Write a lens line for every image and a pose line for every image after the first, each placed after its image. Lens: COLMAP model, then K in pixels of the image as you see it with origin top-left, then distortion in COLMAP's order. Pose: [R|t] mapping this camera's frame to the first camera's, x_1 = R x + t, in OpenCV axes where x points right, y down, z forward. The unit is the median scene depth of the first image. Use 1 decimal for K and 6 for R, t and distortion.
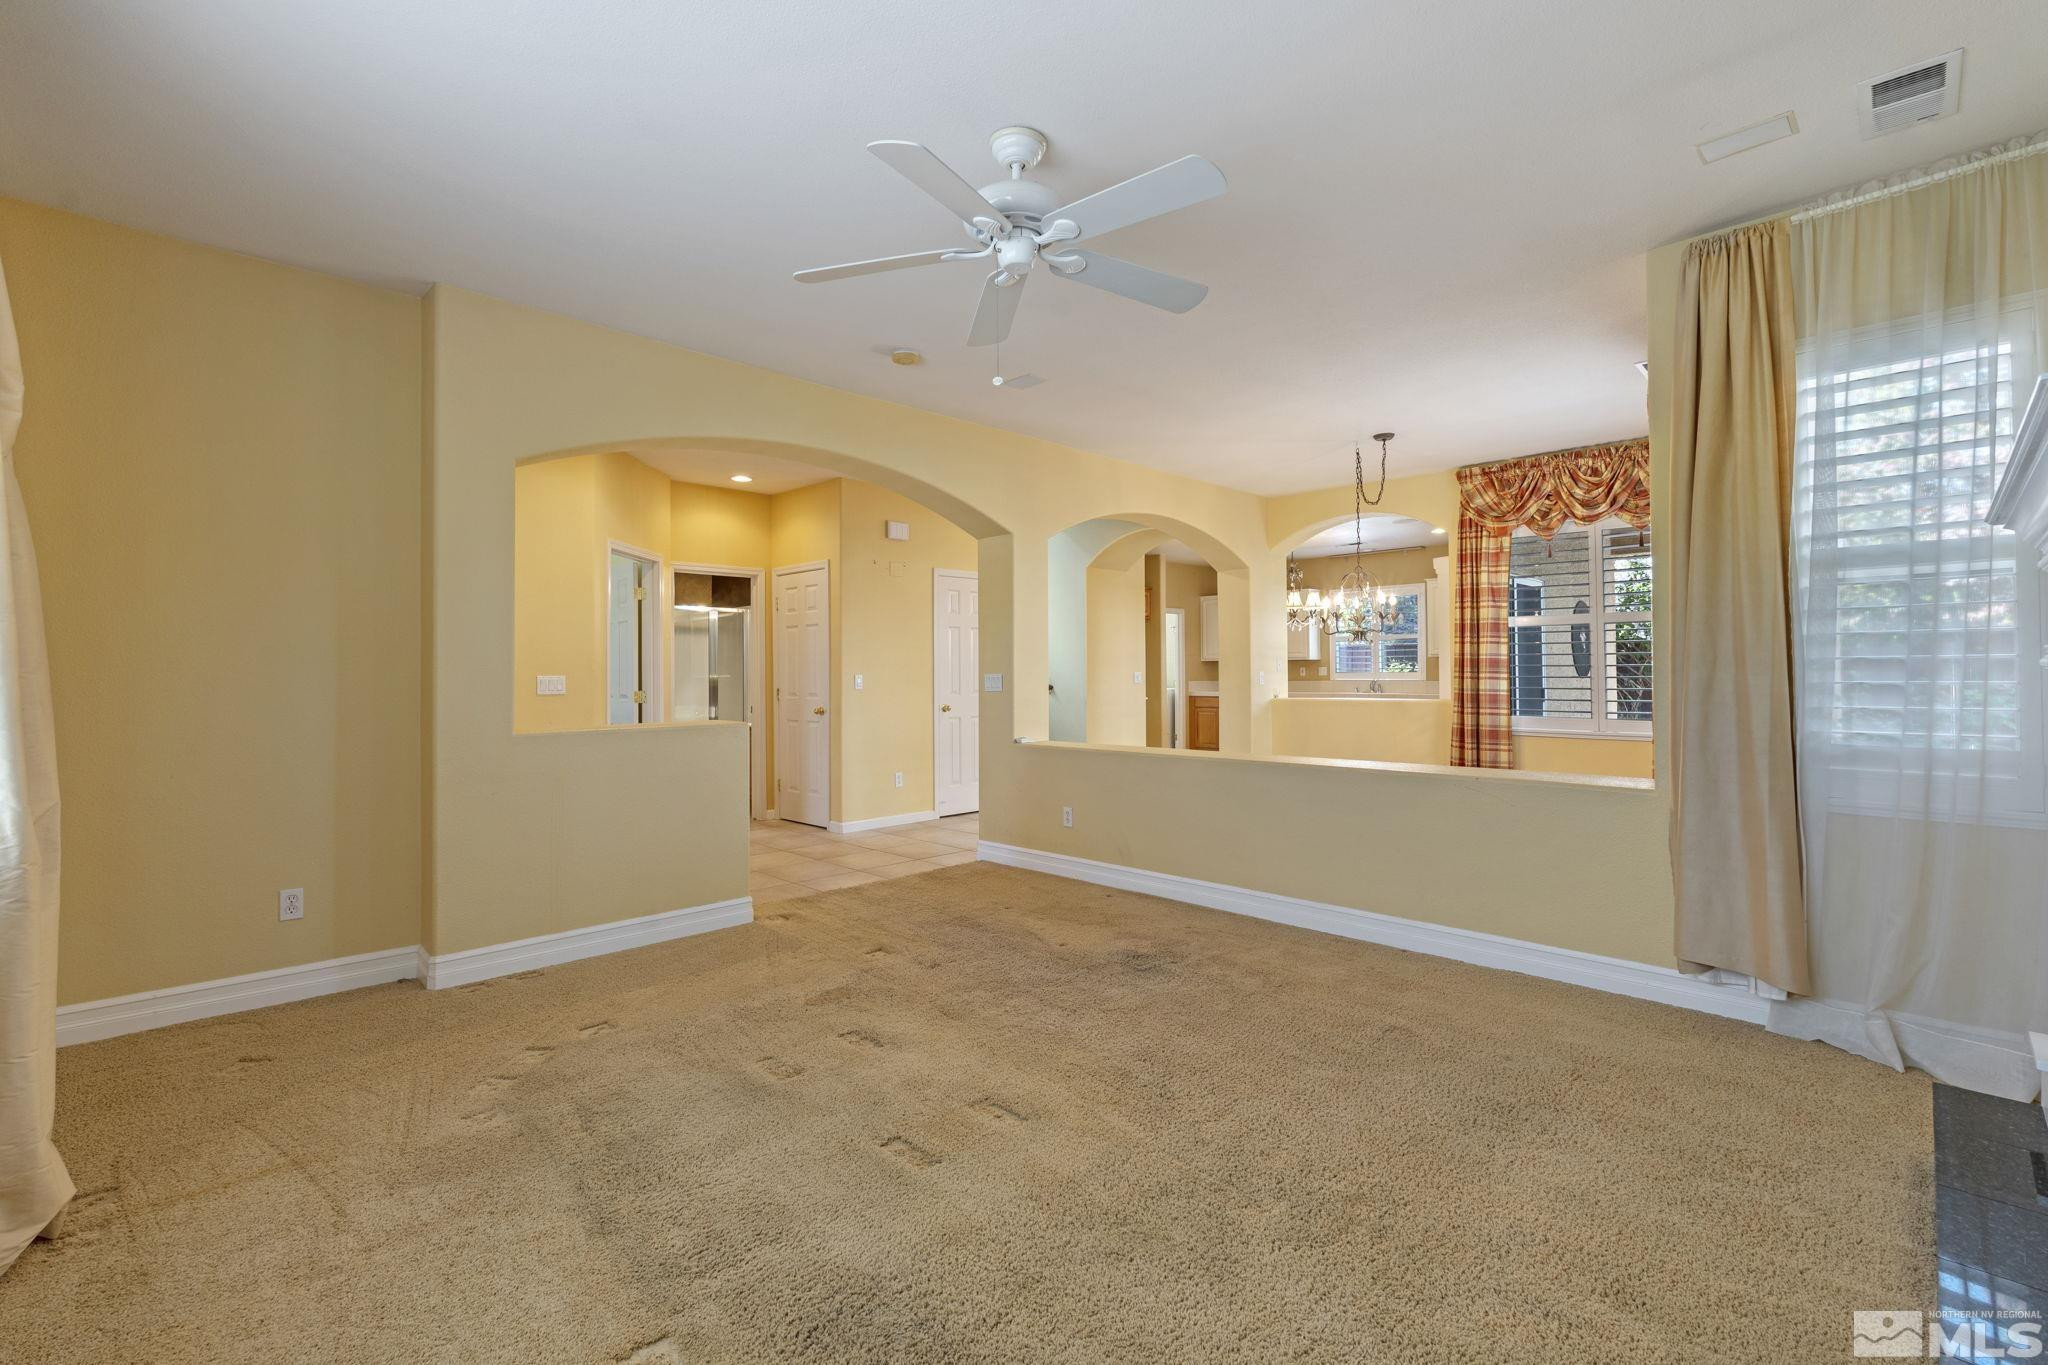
lens RADIAL K [[896.0, 0, 1001.6], [0, 896.0, 669.4], [0, 0, 1]] dist [-0.003289, -0.000127]
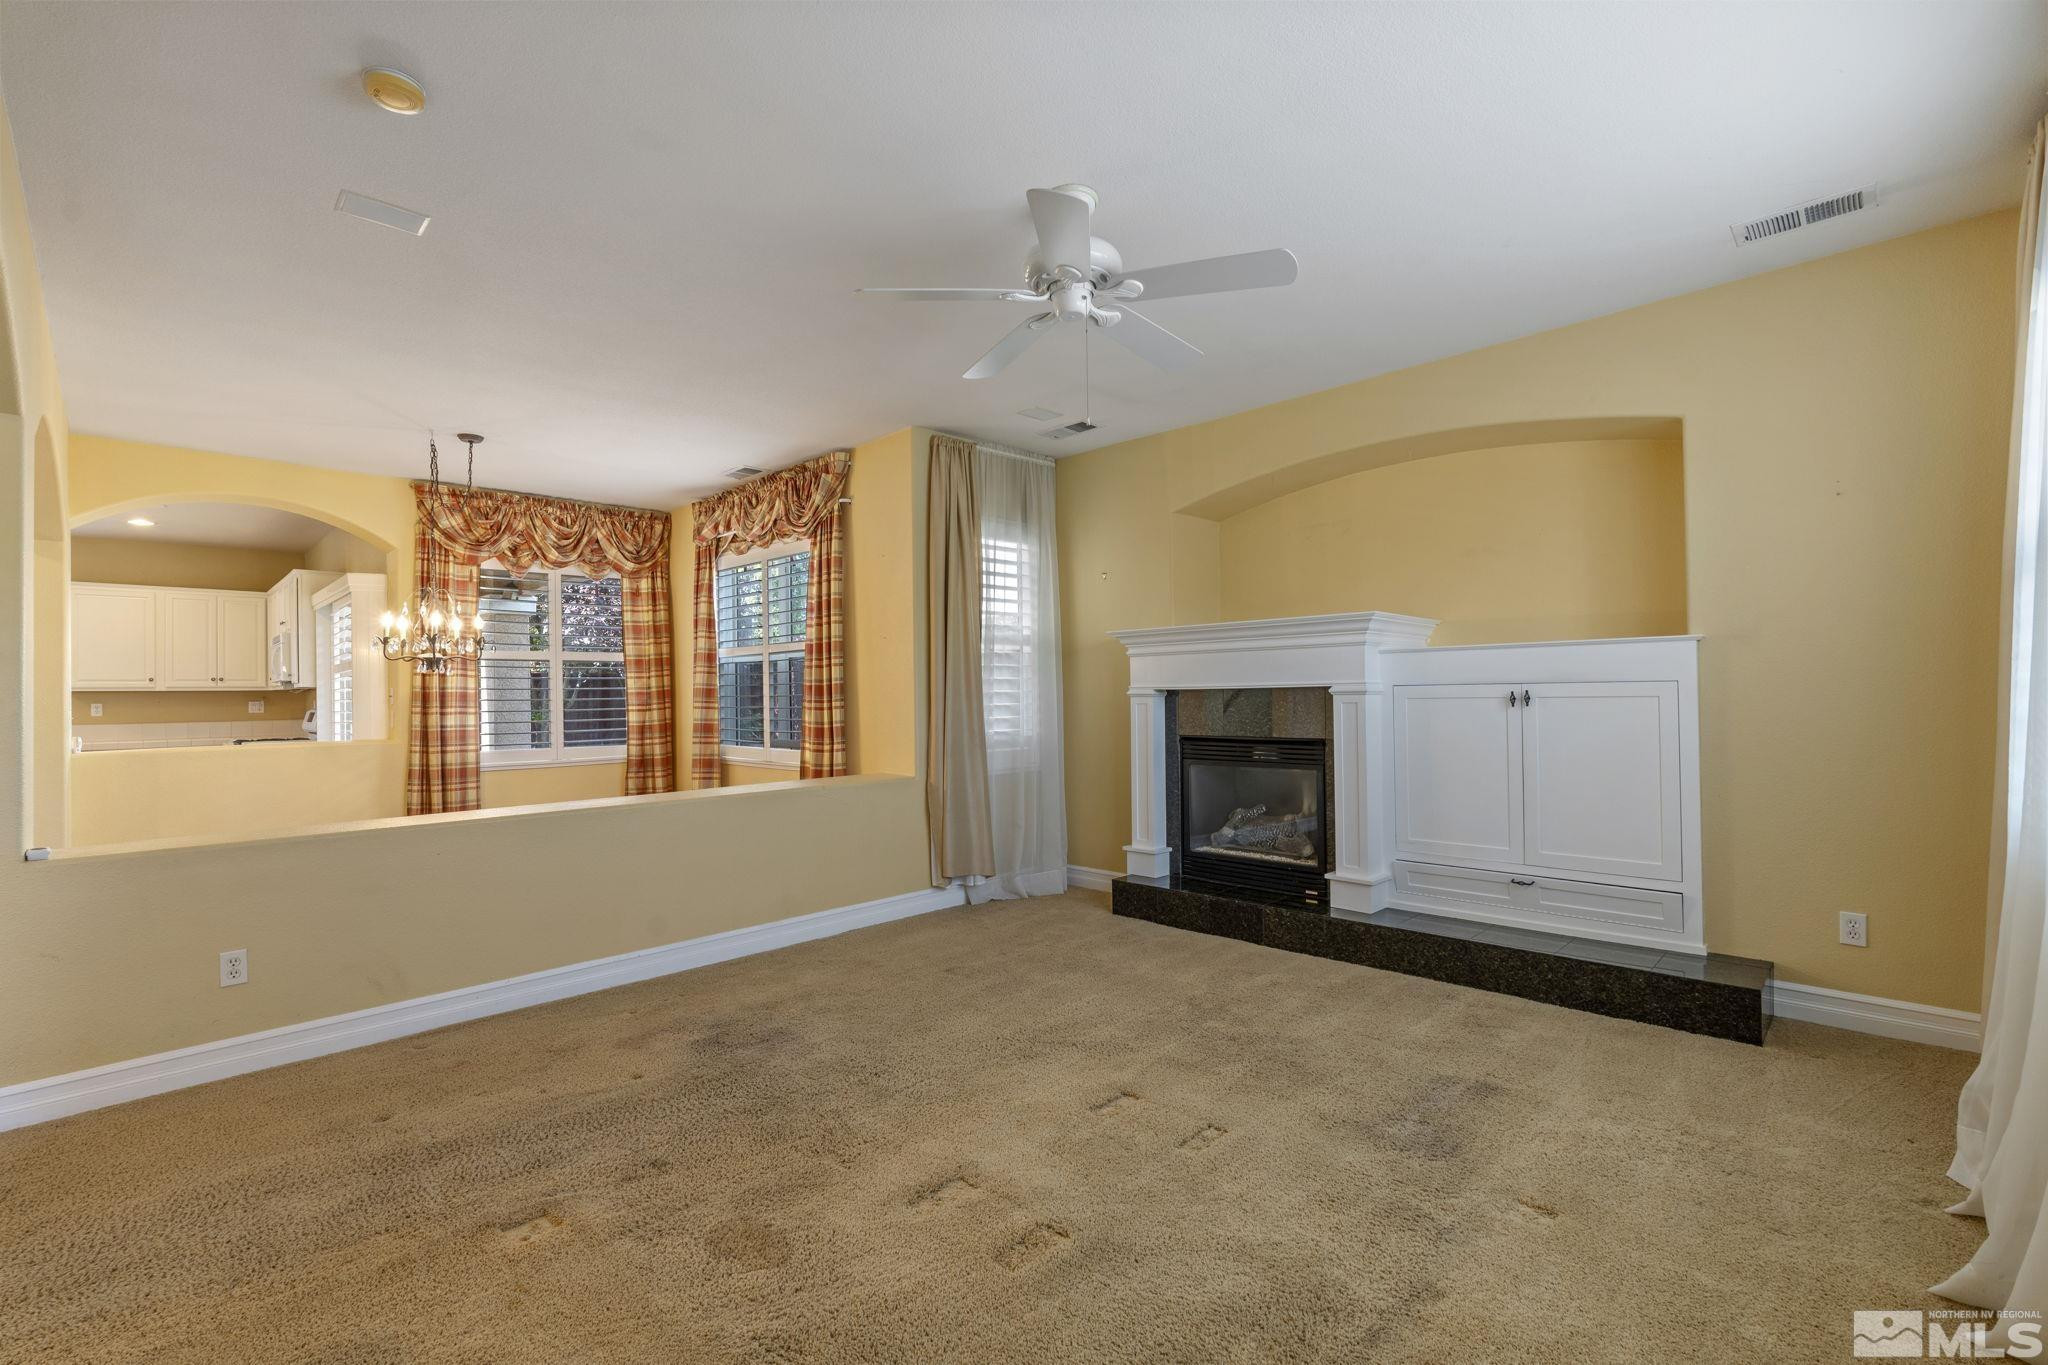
lens RADIAL K [[896.0, 0, 1025.5], [0, 896.0, 684.9], [0, 0, 1]] dist [-0.003289, -0.000127]
pose [[-0.027661, 0.018465, 0.999447, -0.432019], [0.011274, 0.999772, -0.018159, 0.004017], [-0.999554, 0.010765, -0.027863, 0.452870]]
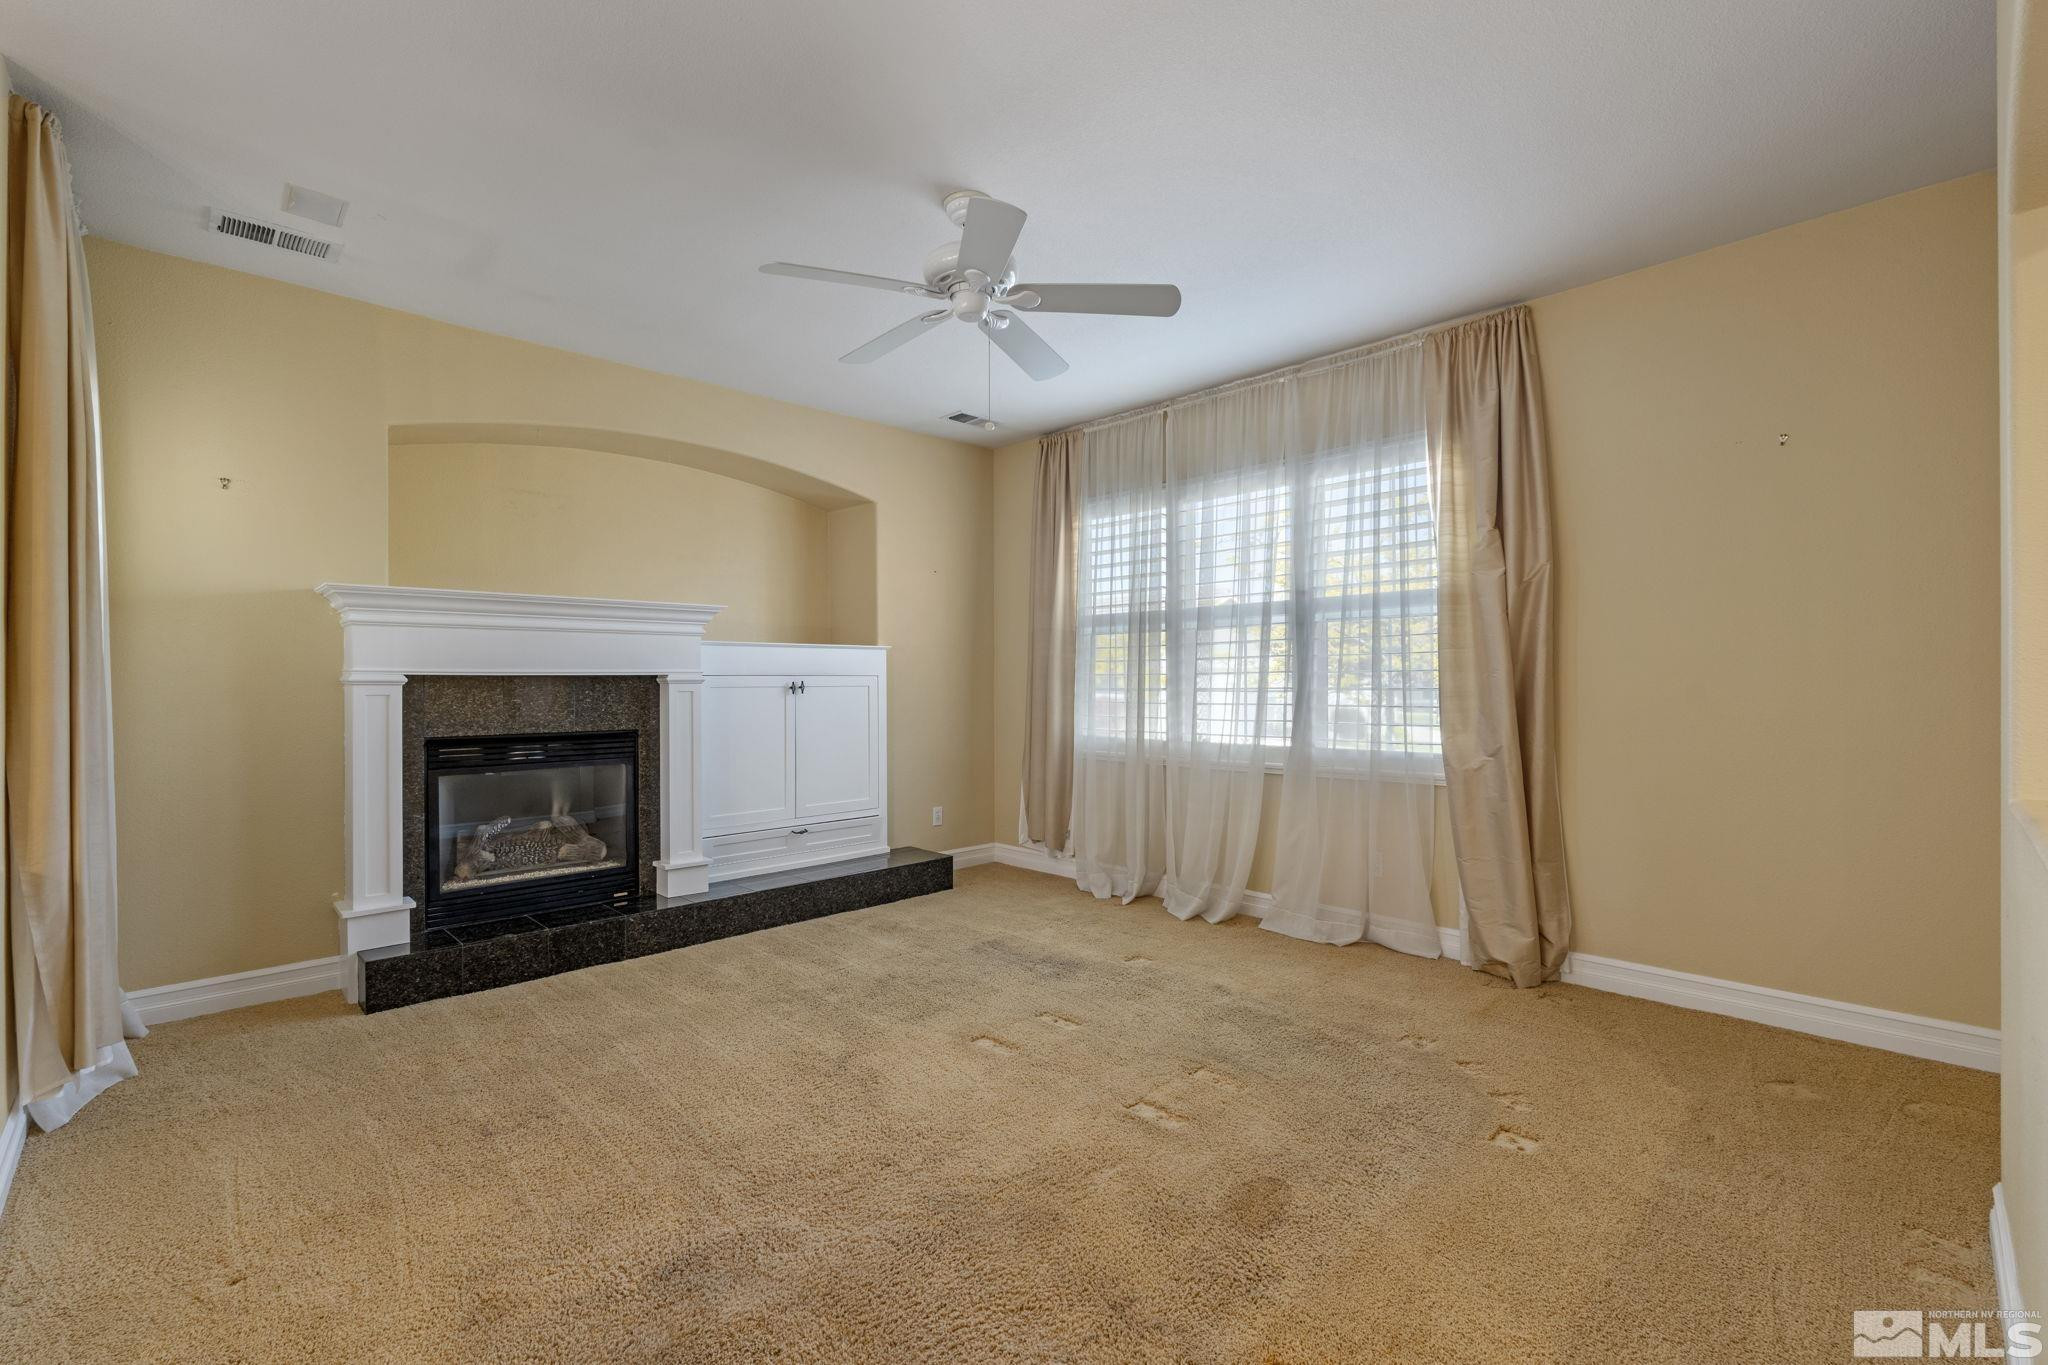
lens RADIAL K [[896.0, 0, 1013.7], [0, 896.0, 681.9], [0, 0, 1]] dist [-0.003289, -0.000127]
pose [[-0.999954, 0.009603, -0.000195, -0.013630], [0.009604, 0.999954, -0.000496, 0.003414], [0.000190, -0.000498, -1.000000, 0.879838]]
